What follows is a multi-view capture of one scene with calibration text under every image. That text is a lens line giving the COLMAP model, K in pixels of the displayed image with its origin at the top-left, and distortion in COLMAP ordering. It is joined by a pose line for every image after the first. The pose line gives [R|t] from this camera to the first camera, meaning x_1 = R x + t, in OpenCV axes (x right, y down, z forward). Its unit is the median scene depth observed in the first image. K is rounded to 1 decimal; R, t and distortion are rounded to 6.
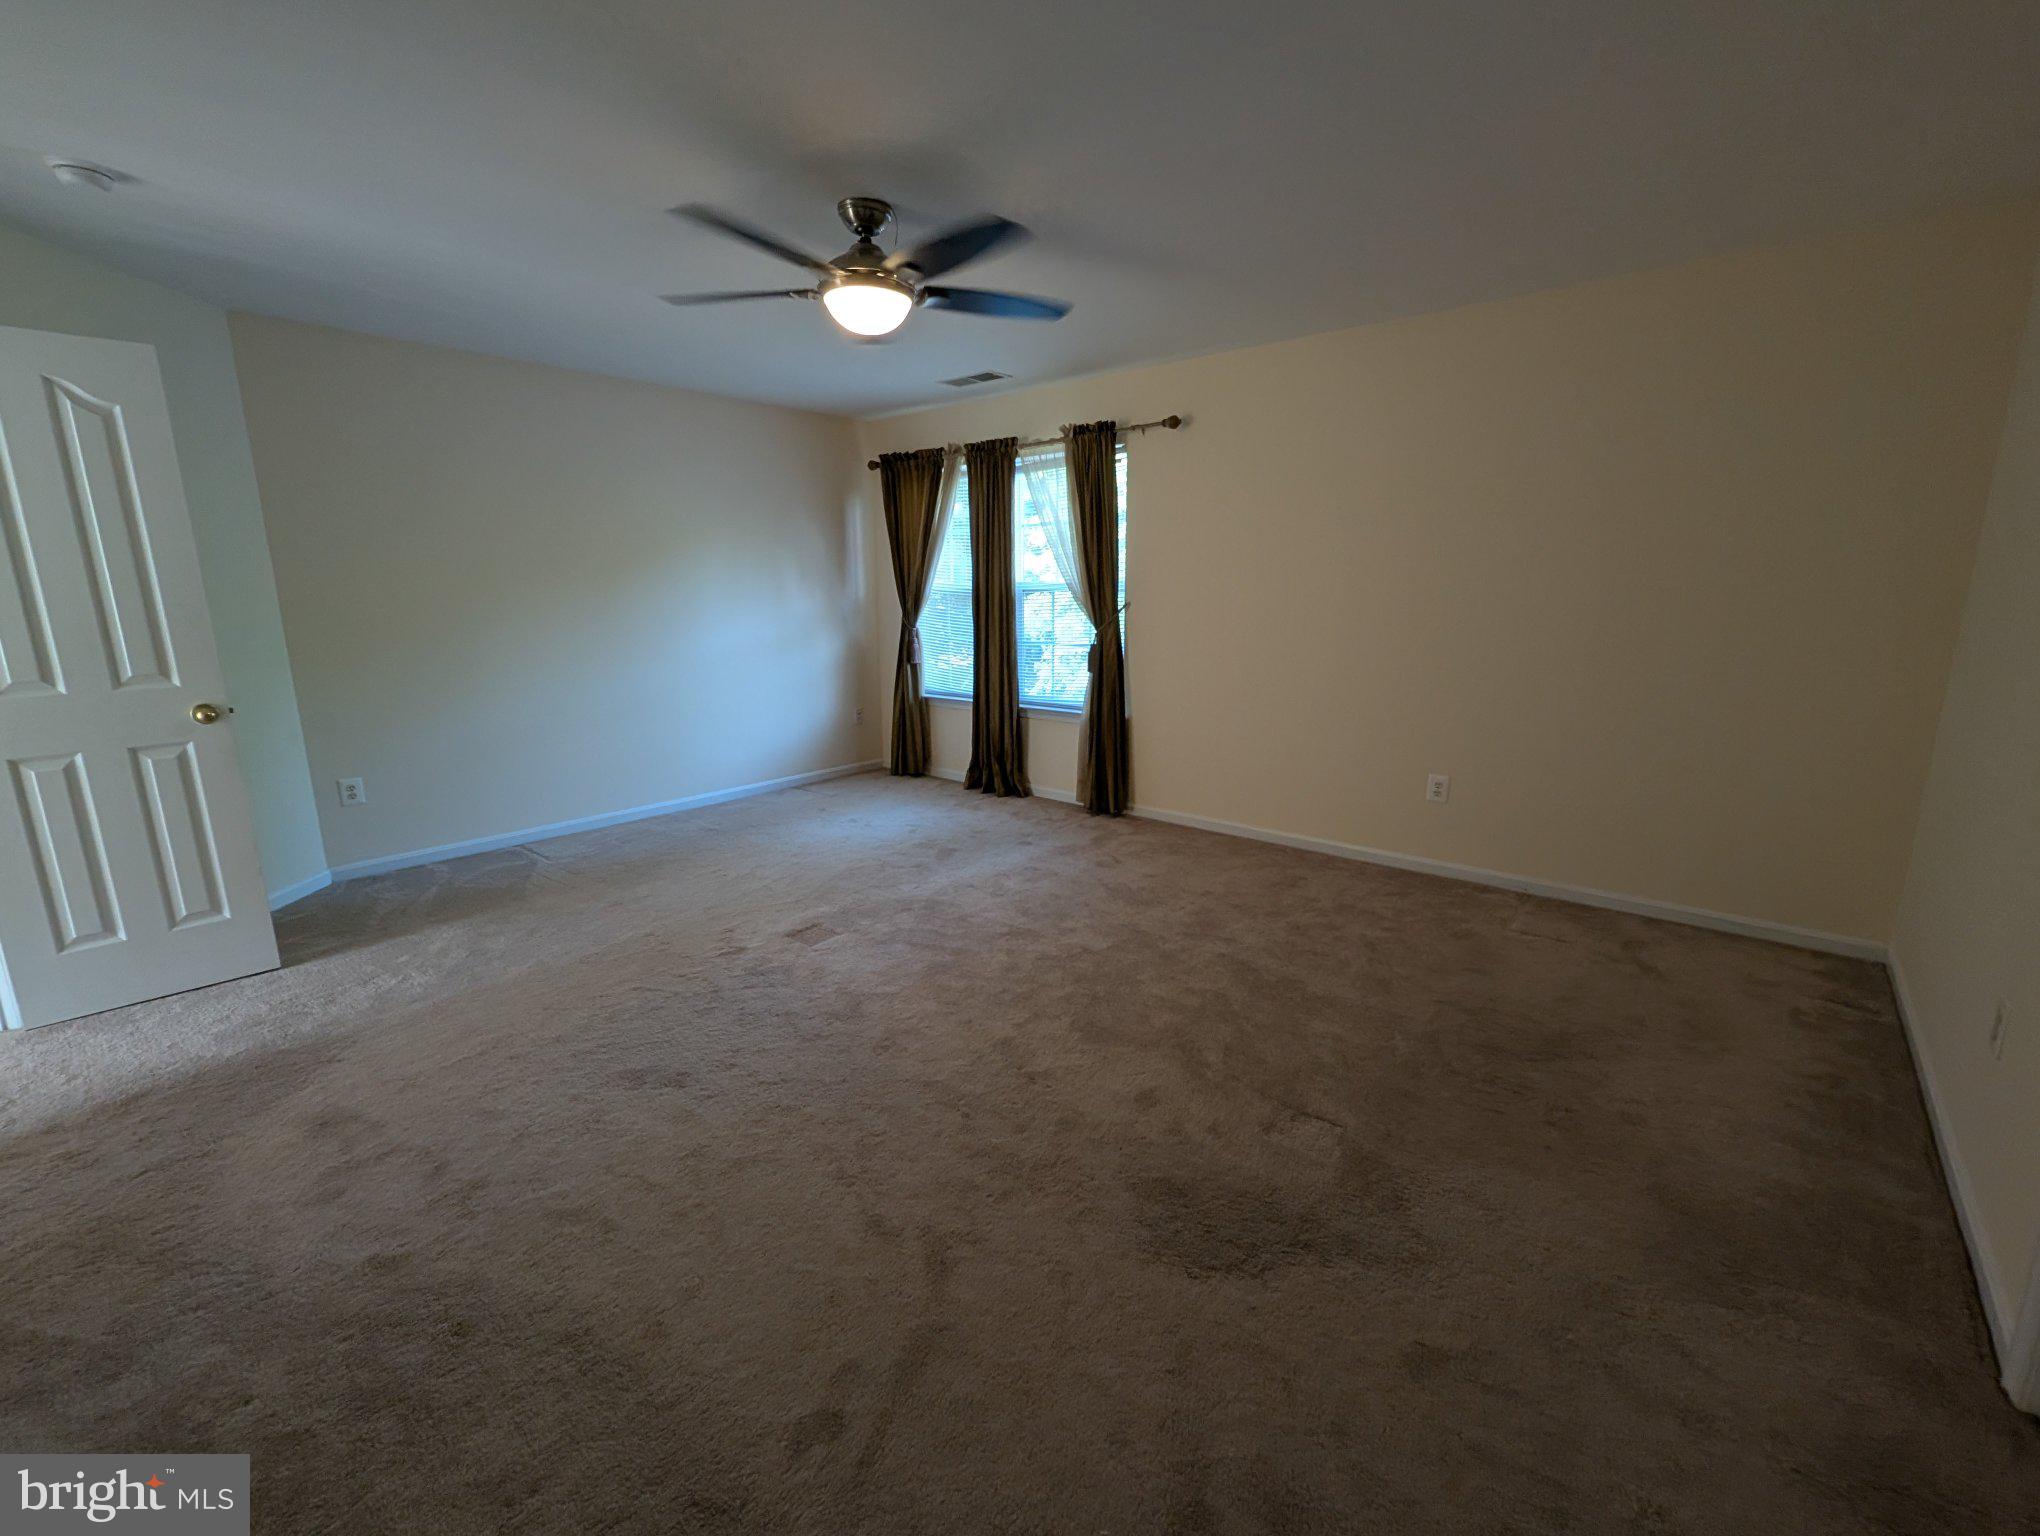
lens RADIAL K [[843.3, 0, 1018.5], [0, 843.3, 768.3], [0, 0, 1]] dist [-0.004007, -0.000742]
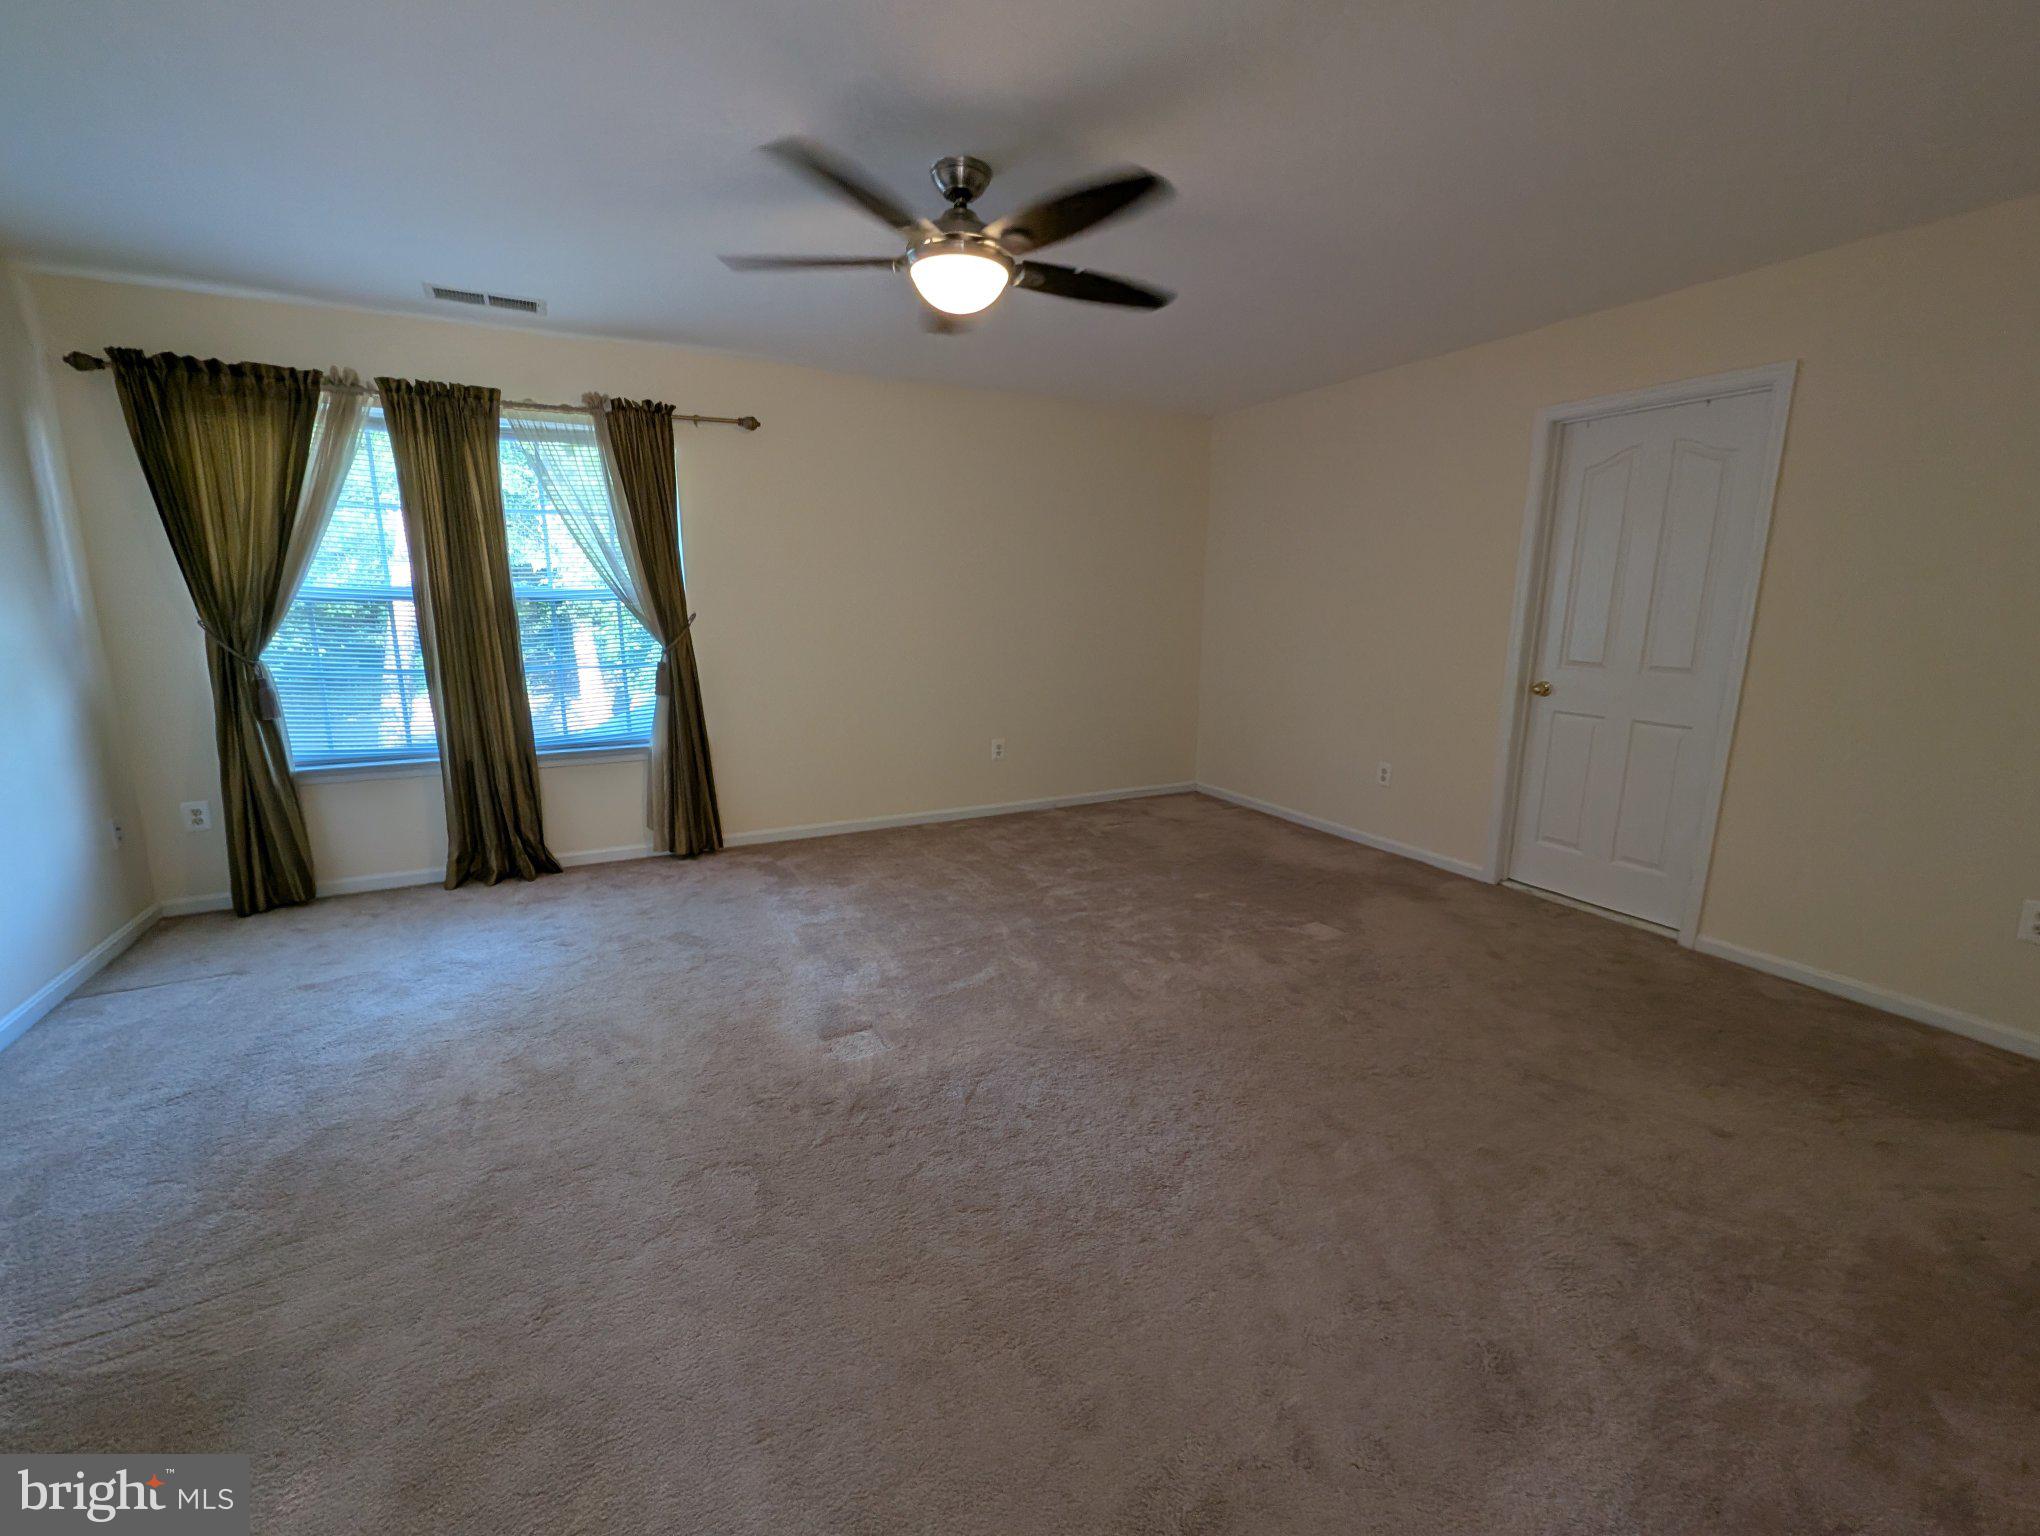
lens RADIAL K [[843.3, 0, 1015.4], [0, 843.3, 767.1], [0, 0, 1]] dist [-0.004007, -0.000742]
pose [[0.390724, -0.174853, 0.903748, -0.540240], [0.185392, 0.976623, 0.108801, -0.068189], [-0.901646, 0.125037, 0.414006, 0.331050]]
